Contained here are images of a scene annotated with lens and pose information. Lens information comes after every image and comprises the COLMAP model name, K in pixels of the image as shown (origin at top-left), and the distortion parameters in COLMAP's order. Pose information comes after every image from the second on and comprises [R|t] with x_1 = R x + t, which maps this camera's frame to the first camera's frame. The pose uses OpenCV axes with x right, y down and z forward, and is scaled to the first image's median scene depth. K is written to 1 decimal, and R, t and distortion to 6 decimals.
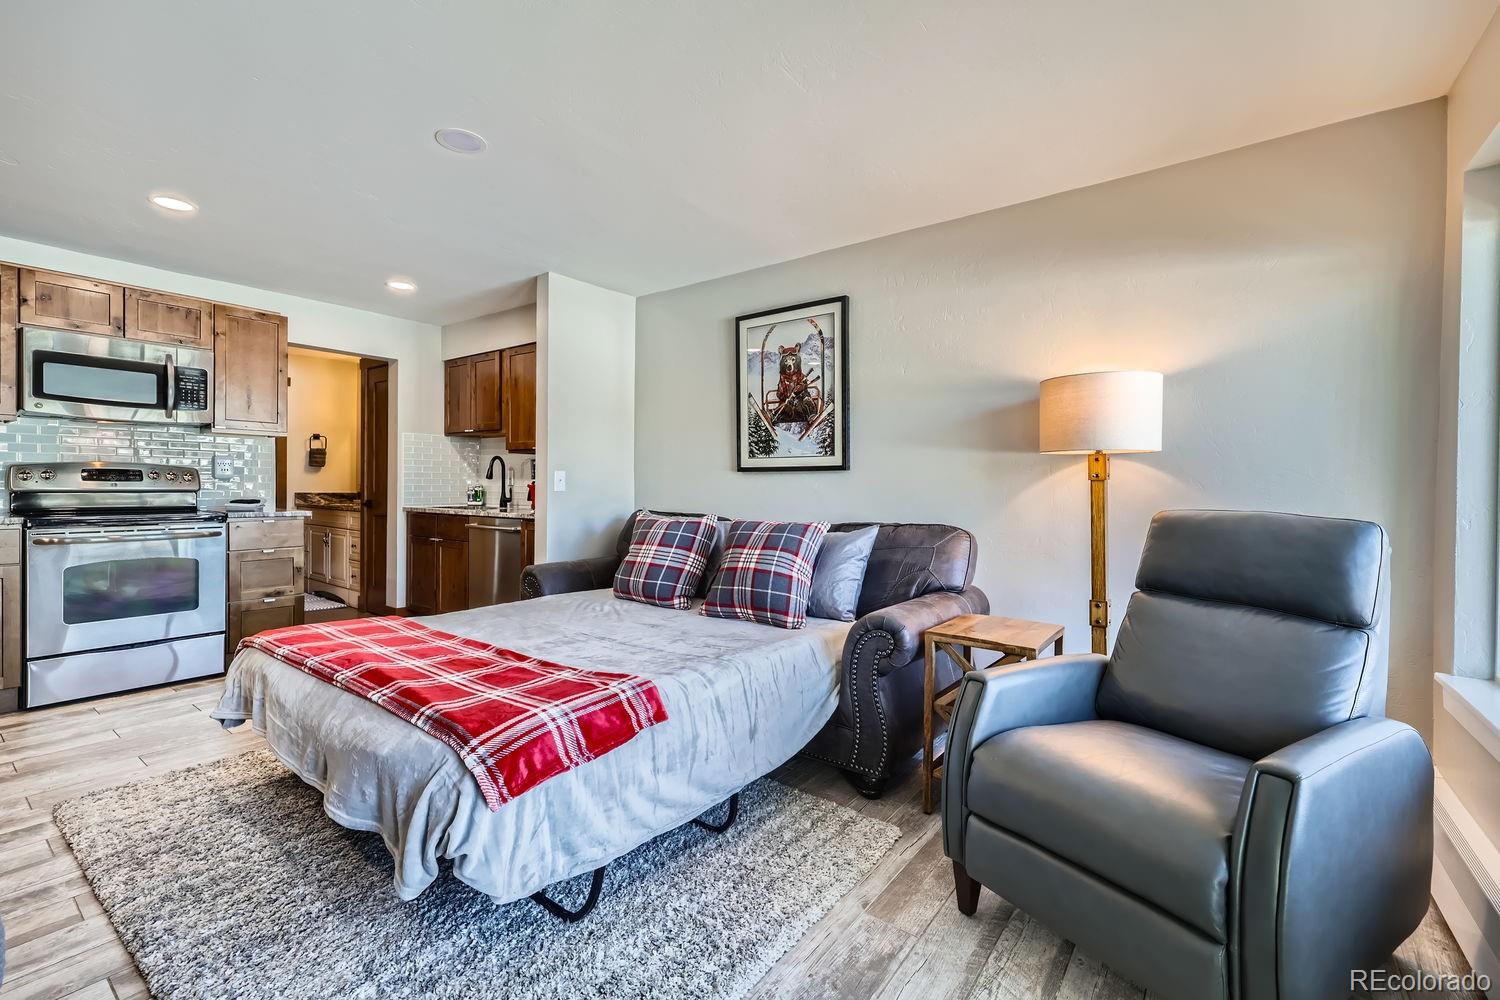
lens RADIAL K [[644.4, 0, 742.8], [0, 644.4, 492.5], [0, 0, 1]] dist [-0.000436, 0.000583]
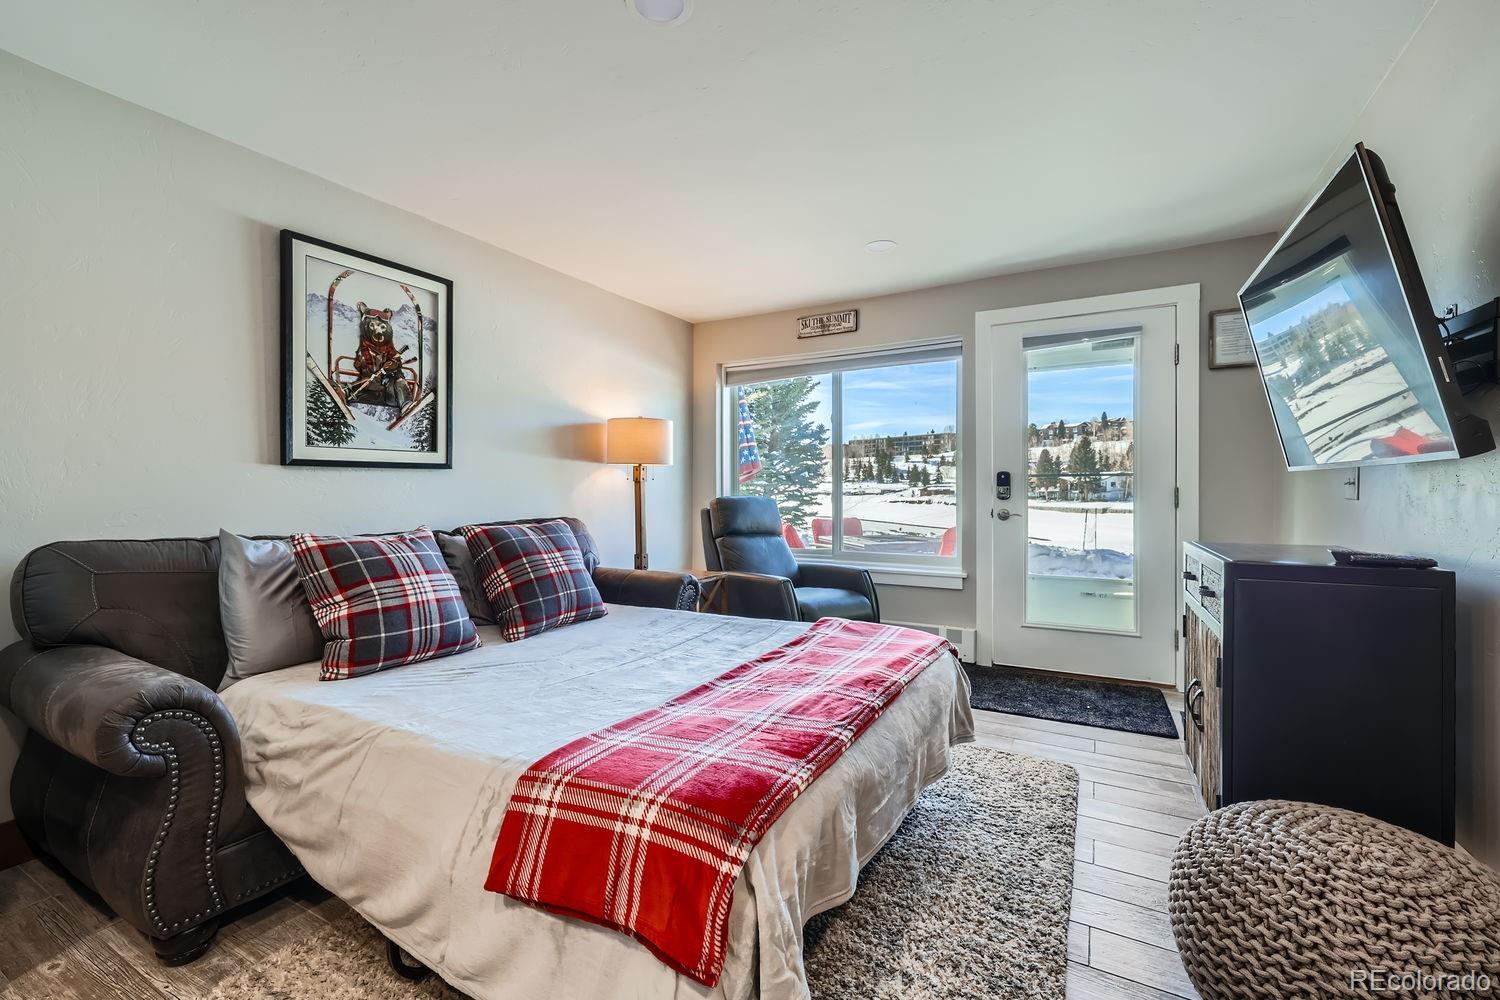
lens RADIAL K [[640.1, 0, 741.3], [0, 640.1, 491.7], [0, 0, 1]] dist [0.007260, -0.000694]
pose [[-0.136030, -0.015656, 0.990581, -0.791402], [0.008447, 0.999820, 0.016962, -0.013555], [-0.990669, 0.010675, -0.135874, 0.693100]]
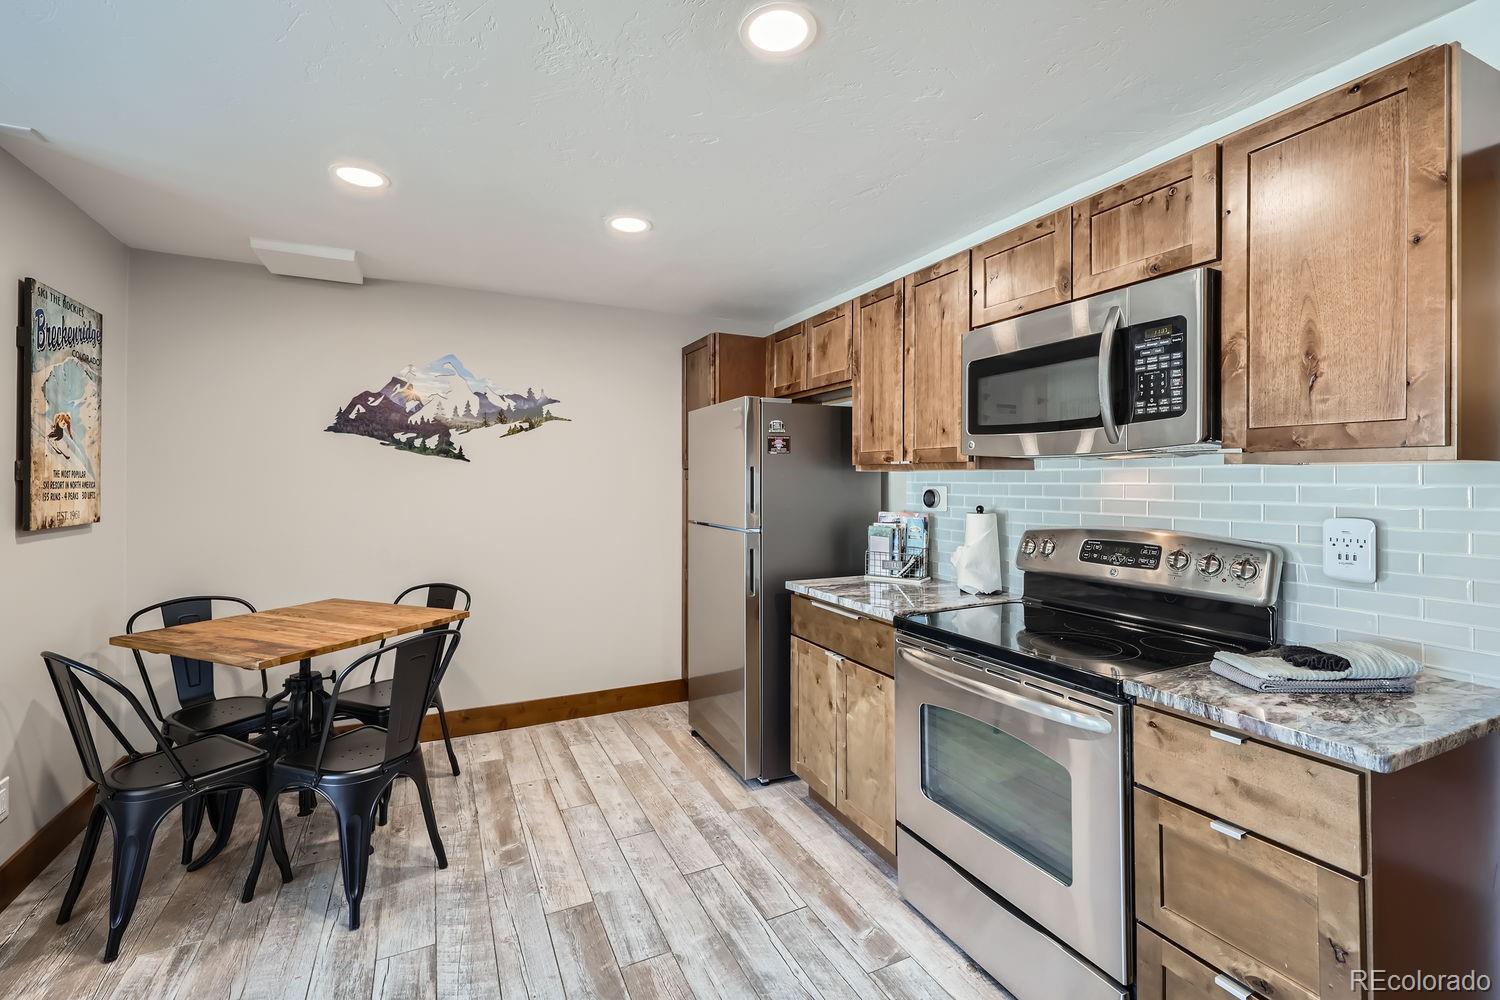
lens RADIAL K [[640.5, 0, 738.4], [0, 640.5, 483.5], [0, 0, 1]] dist [0.009554, -0.002410]
pose [[-0.458333, -0.009944, -0.888725, -0.341362], [-0.017062, 0.999852, -0.002389, -0.077687], [0.888617, 0.014068, -0.458435, 0.937251]]
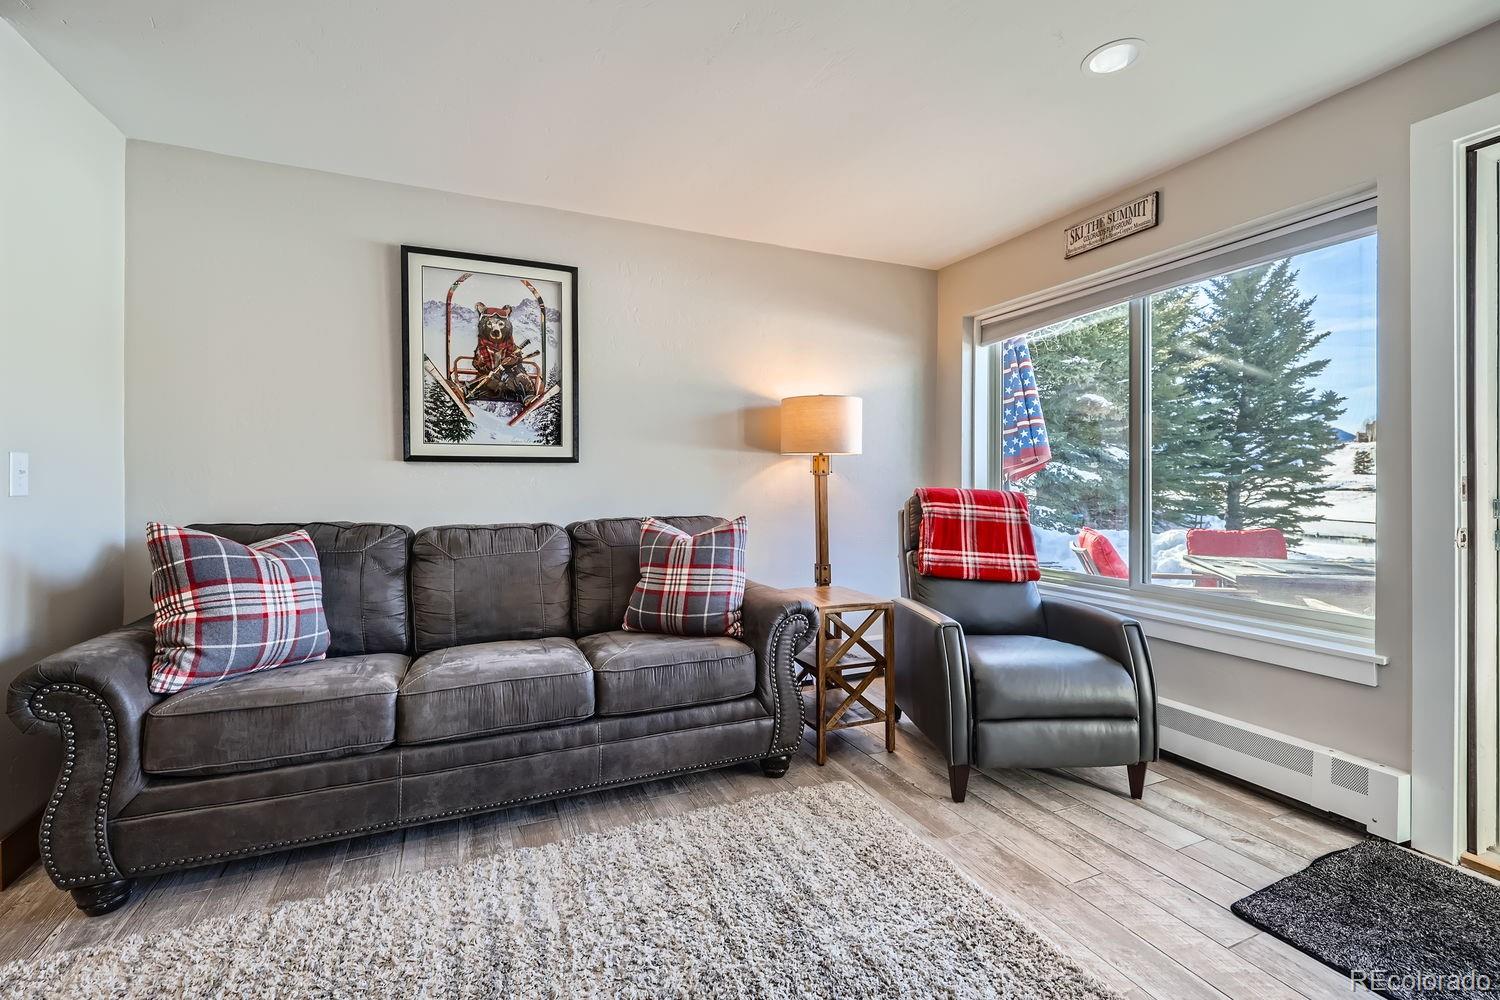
lens RADIAL K [[640.5, 0, 738.4], [0, 640.5, 483.5], [0, 0, 1]] dist [0.009554, -0.002410]
pose [[0.491140, -0.012660, 0.870989, -0.493730], [0.011637, 0.999901, 0.007972, -0.009608], [-0.871003, 0.006221, 0.491238, 0.357443]]
